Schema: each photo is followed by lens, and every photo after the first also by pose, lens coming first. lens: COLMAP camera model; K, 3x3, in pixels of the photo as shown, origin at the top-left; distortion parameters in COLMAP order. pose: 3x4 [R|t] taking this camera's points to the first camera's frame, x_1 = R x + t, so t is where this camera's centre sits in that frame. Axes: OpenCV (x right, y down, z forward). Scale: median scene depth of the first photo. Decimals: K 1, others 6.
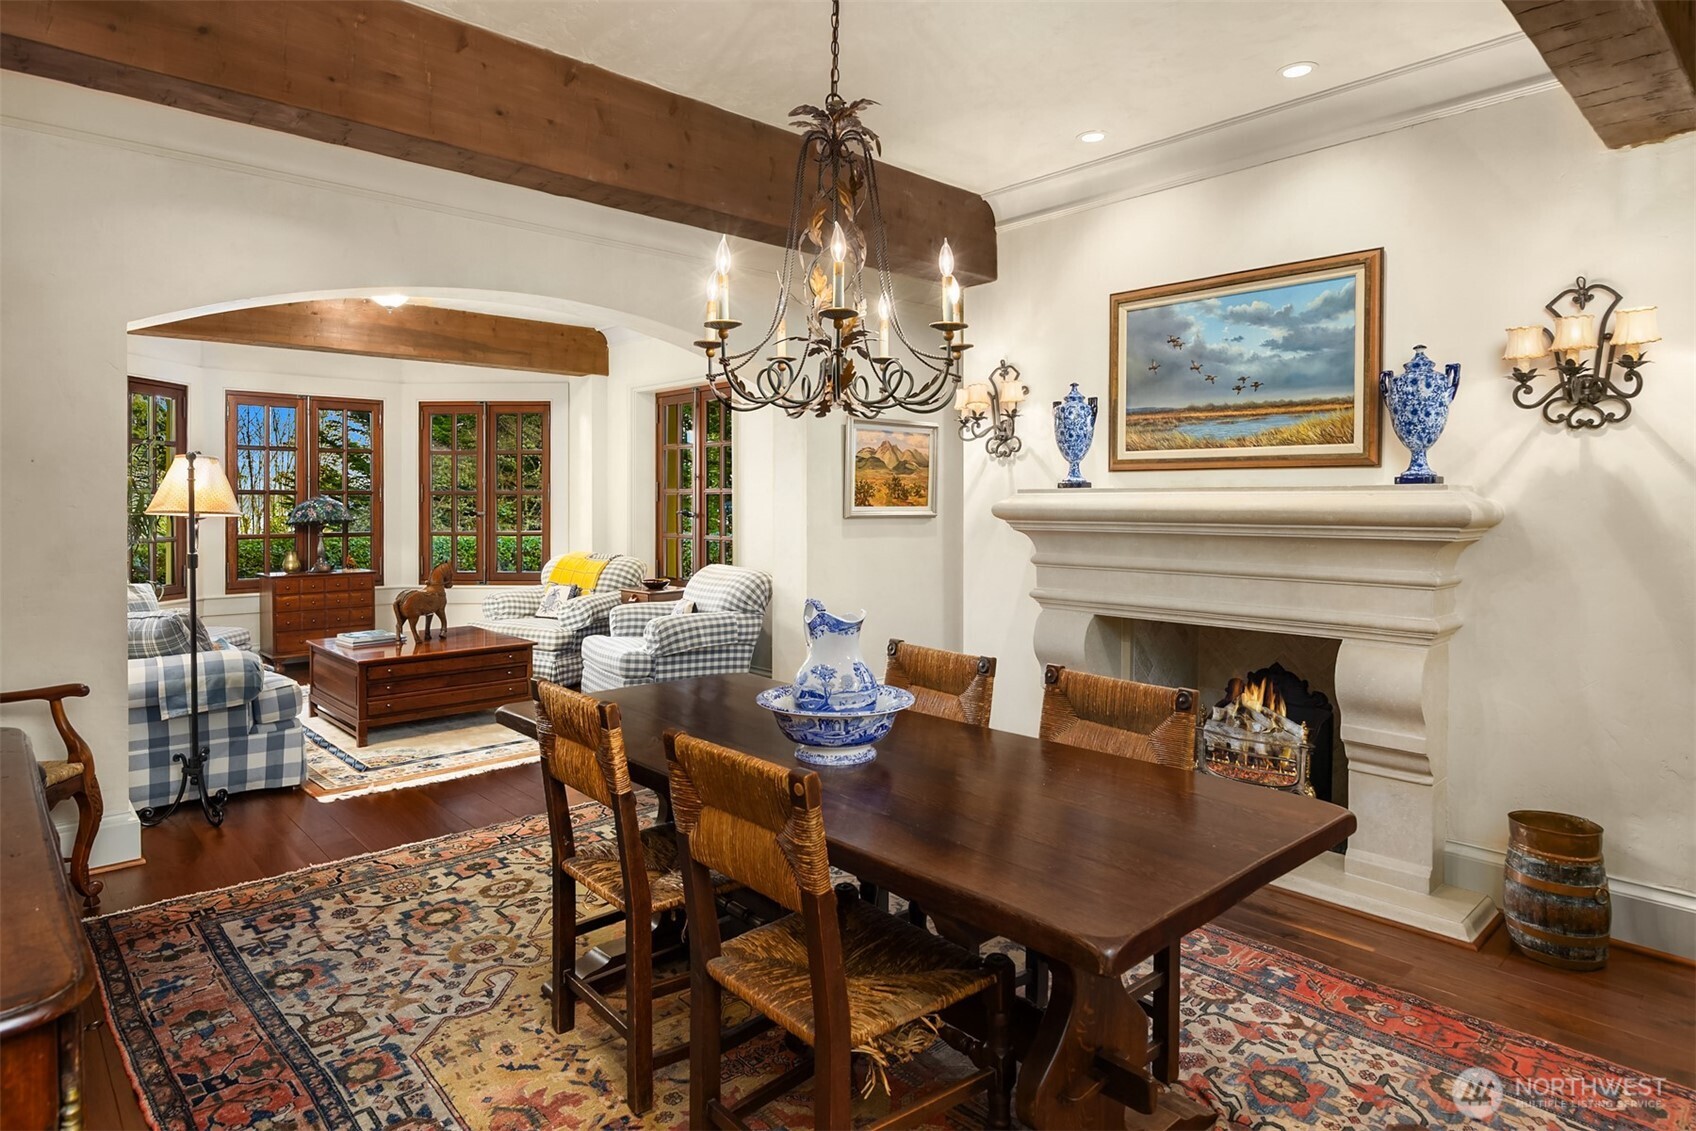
lens RADIAL K [[955.3, 0, 857.6], [0, 955.3, 507.6], [0, 0, 1]] dist [-0.000982, 0.000161]
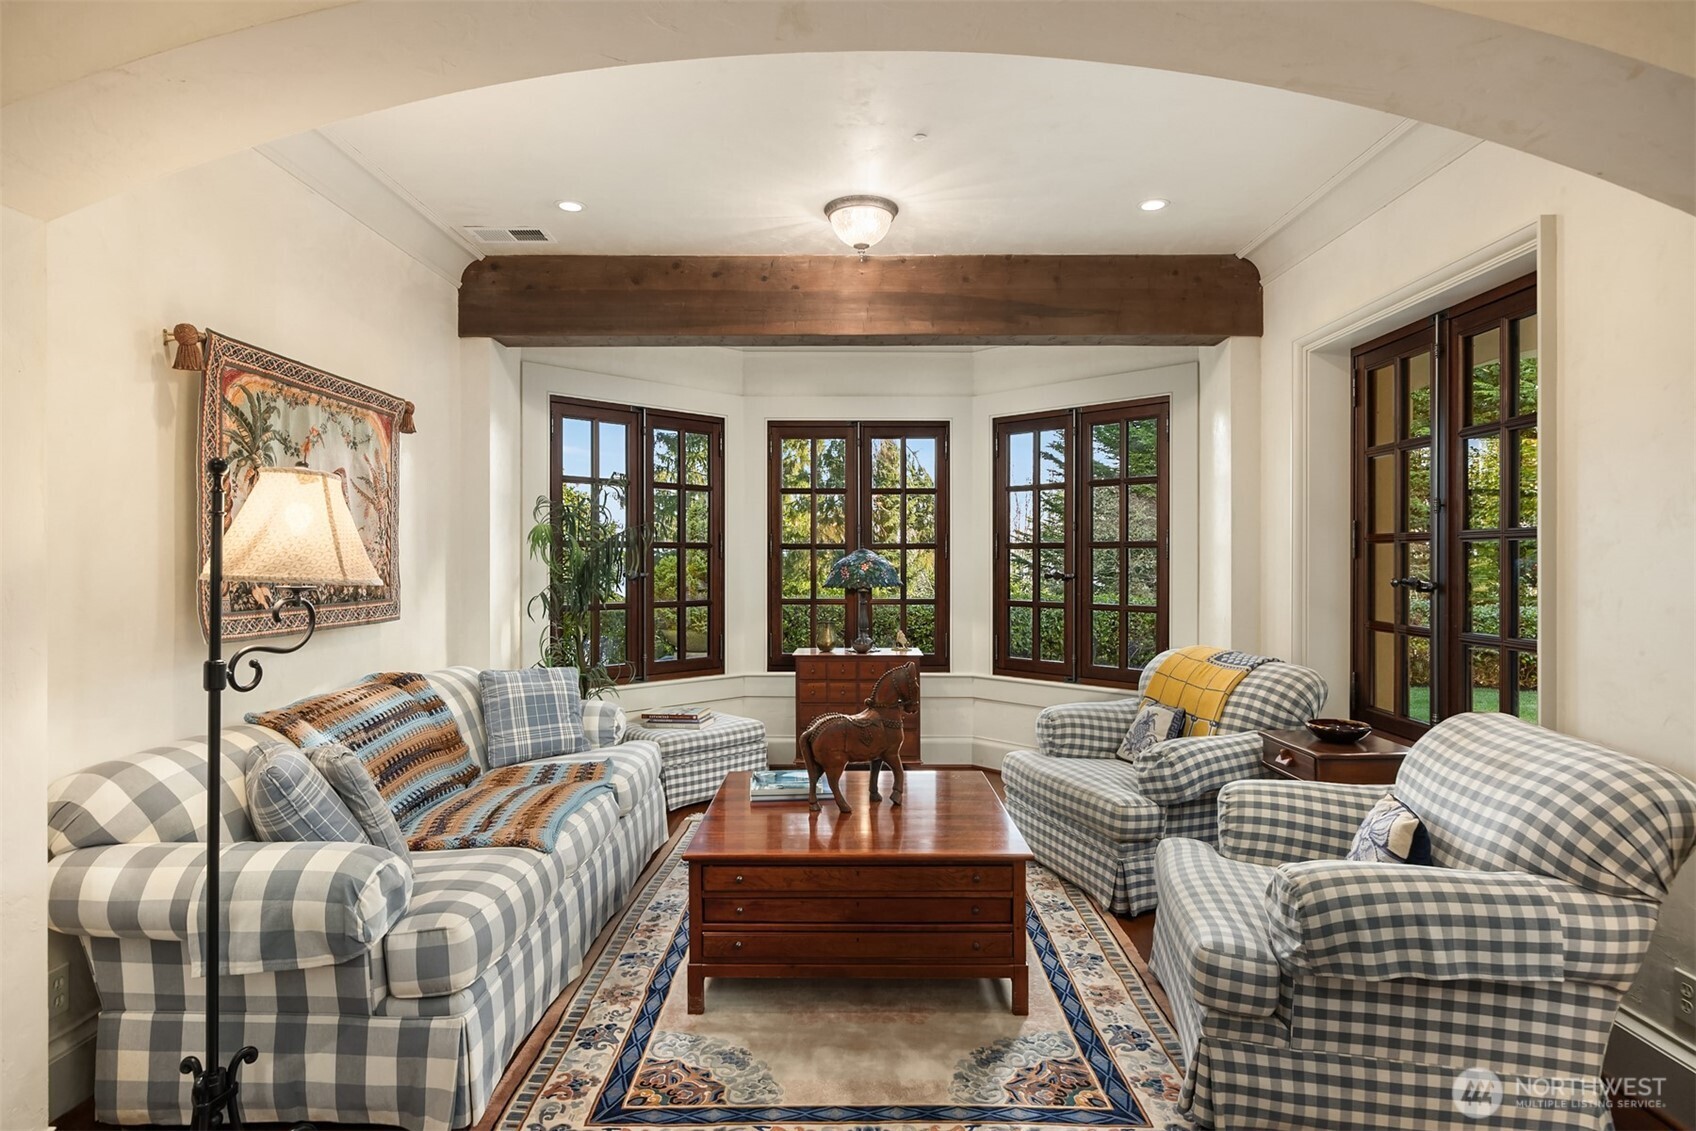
lens RADIAL K [[918.5, 0, 851.7], [0, 918.5, 556.7], [0, 0, 1]] dist [-0.000177, -0.001641]
pose [[0.723832, -0.000387, -0.689976, -0.083260], [-0.005807, 0.999961, -0.006652, -0.003281], [0.689951, 0.008822, 0.723802, 0.587239]]
